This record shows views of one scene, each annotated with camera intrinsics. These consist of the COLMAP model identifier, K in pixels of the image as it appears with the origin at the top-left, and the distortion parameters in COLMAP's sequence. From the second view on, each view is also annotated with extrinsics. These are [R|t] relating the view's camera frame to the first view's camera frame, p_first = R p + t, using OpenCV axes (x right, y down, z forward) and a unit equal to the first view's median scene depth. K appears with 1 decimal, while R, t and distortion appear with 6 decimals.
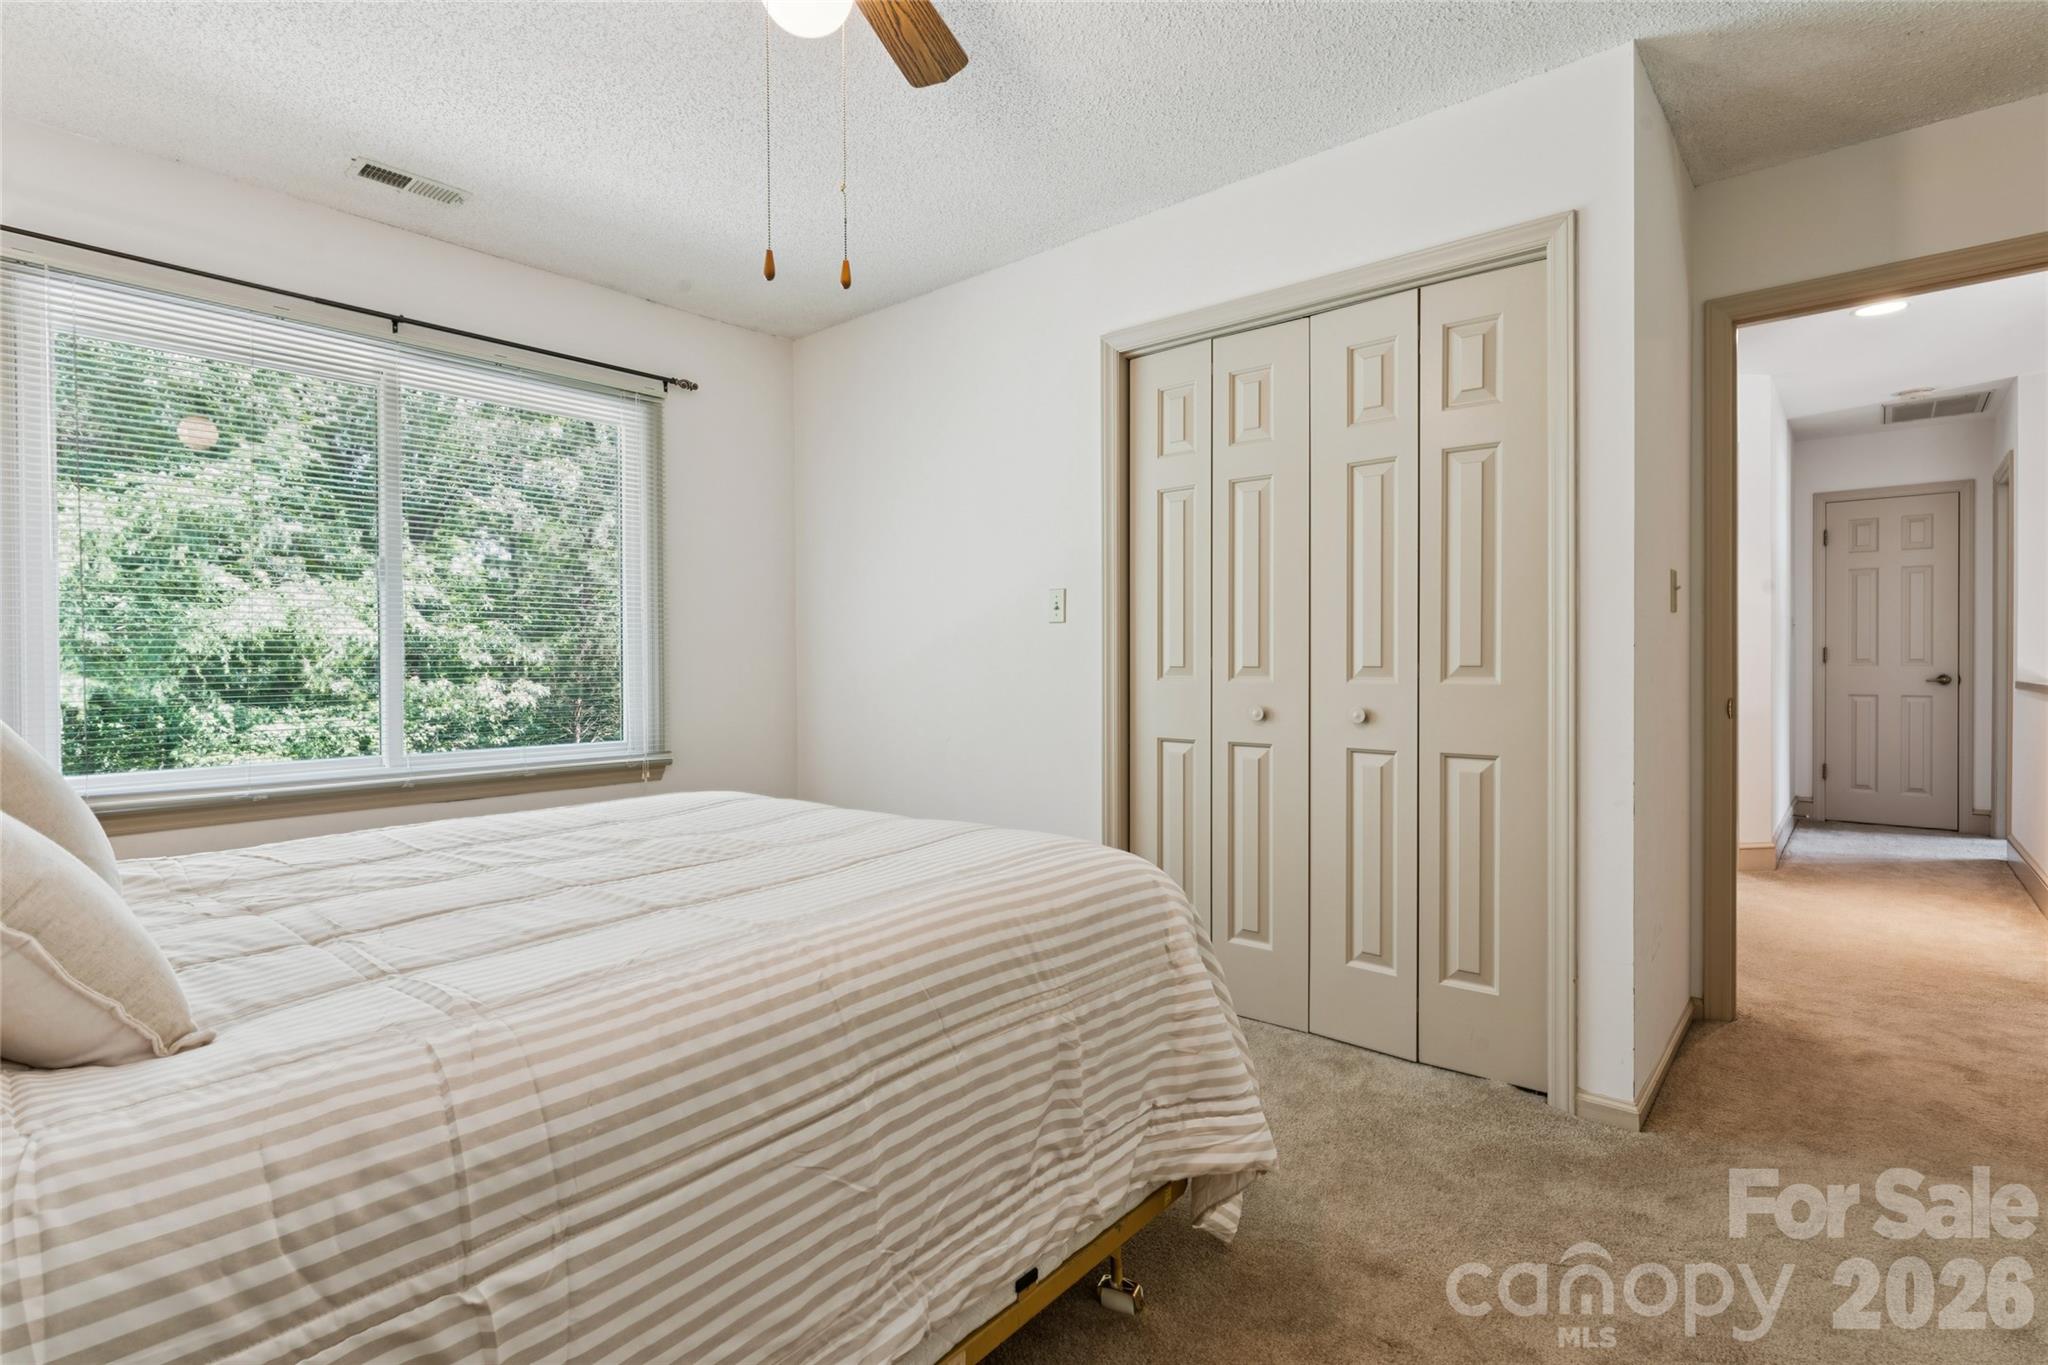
lens RADIAL K [[999.5, 0, 1014.5], [0, 999.5, 675.5], [0, 0, 1]] dist [0.005538, -0.002542]
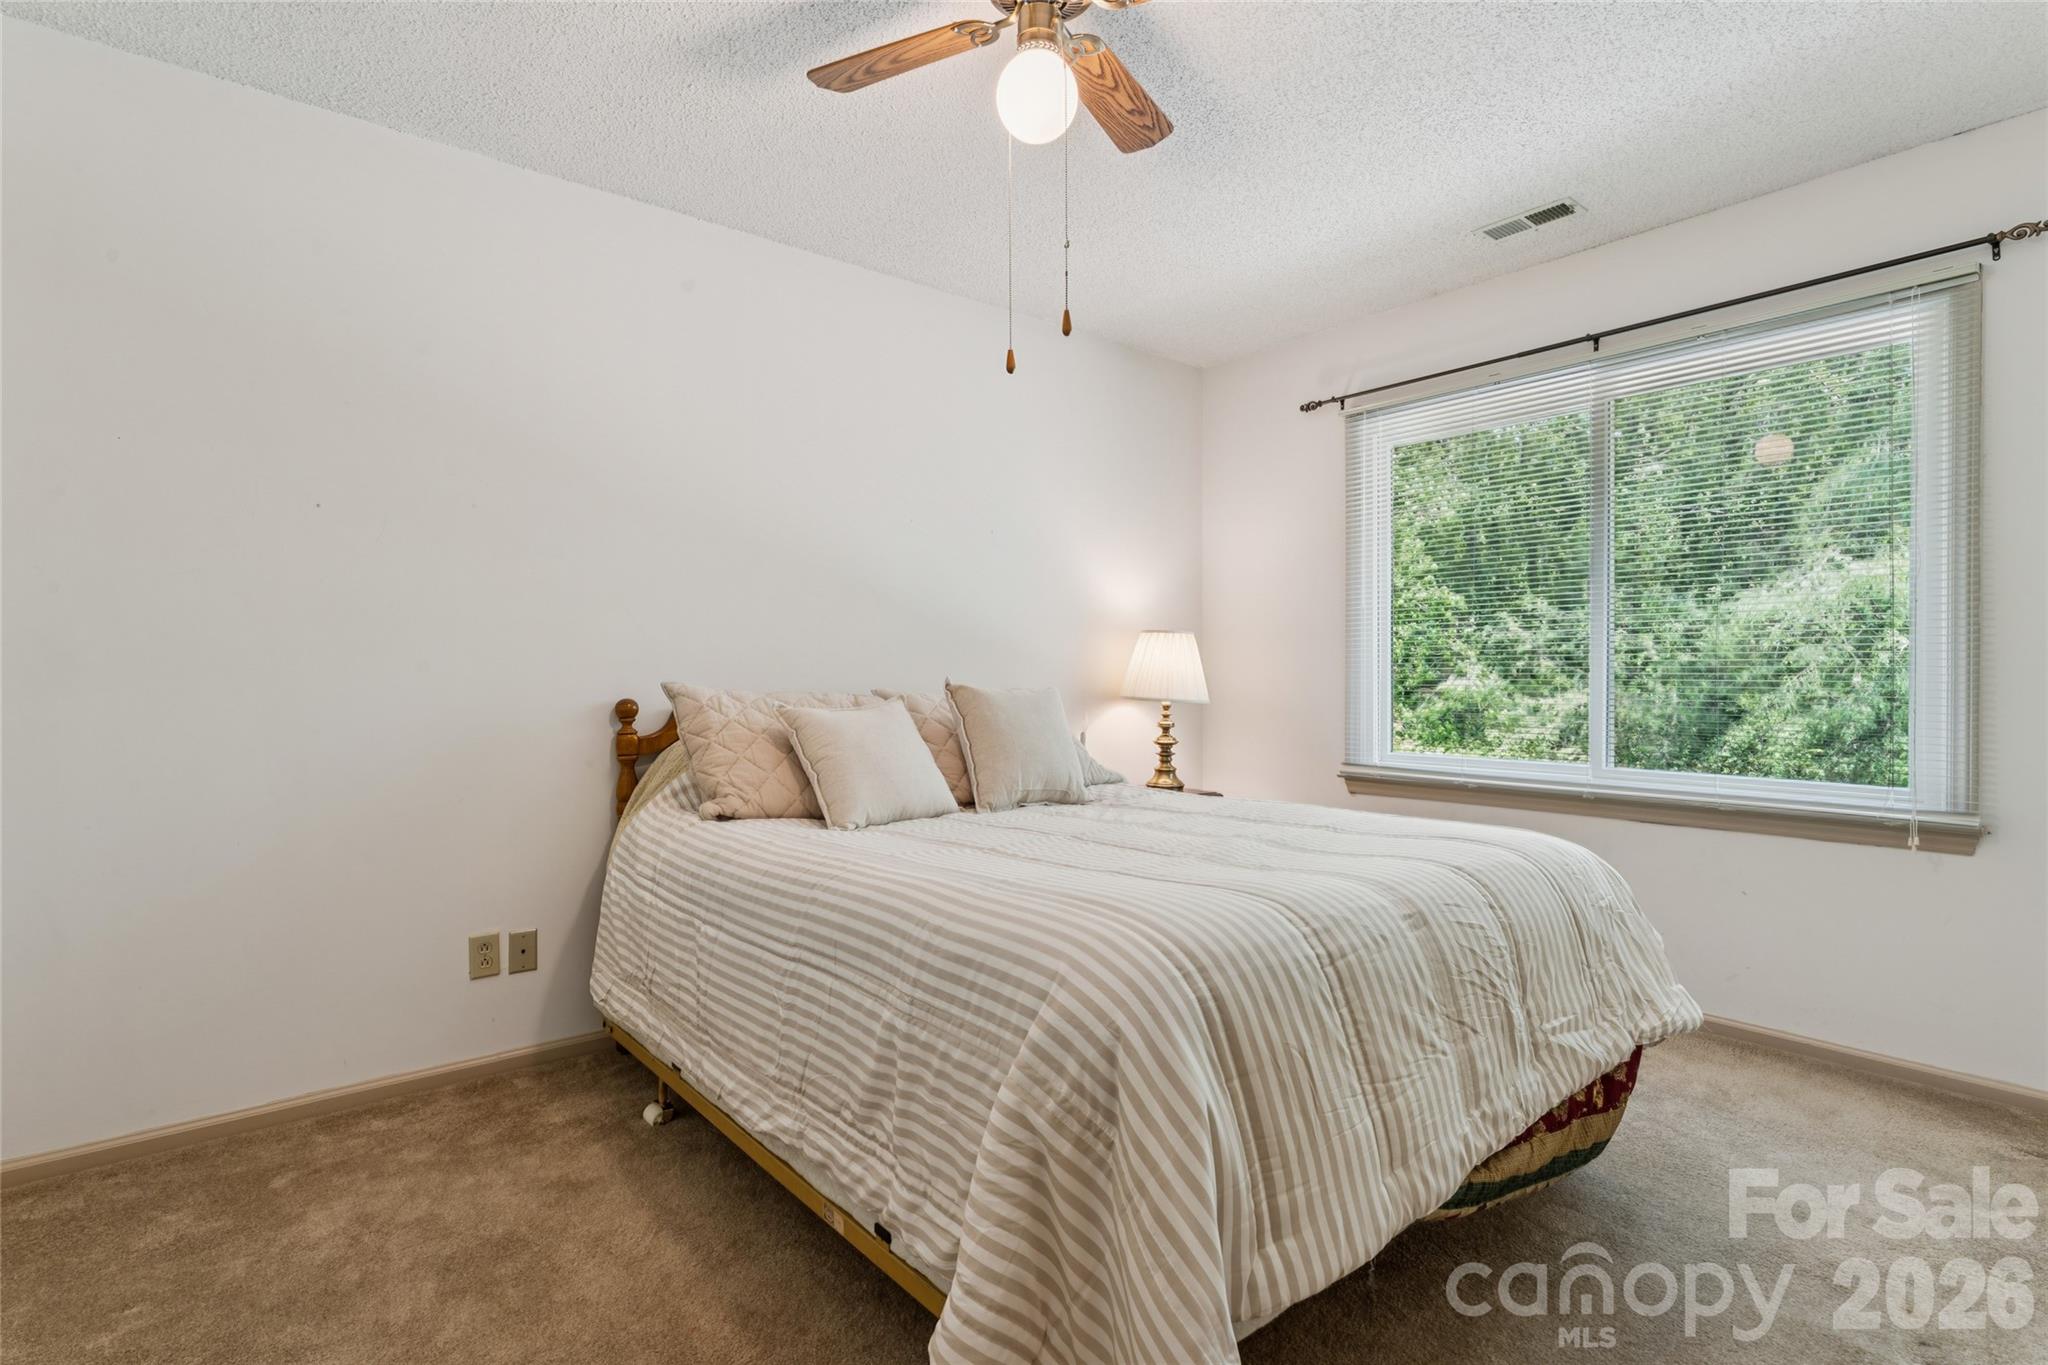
lens RADIAL K [[999.5, 0, 1024.5], [0, 999.5, 681.5], [0, 0, 1]] dist [0.005538, -0.002542]
pose [[-0.178716, 0.014030, -0.983801, 0.504336], [-0.013948, 0.999762, 0.016791, -0.015291], [0.983802, 0.016723, -0.178478, 0.631312]]
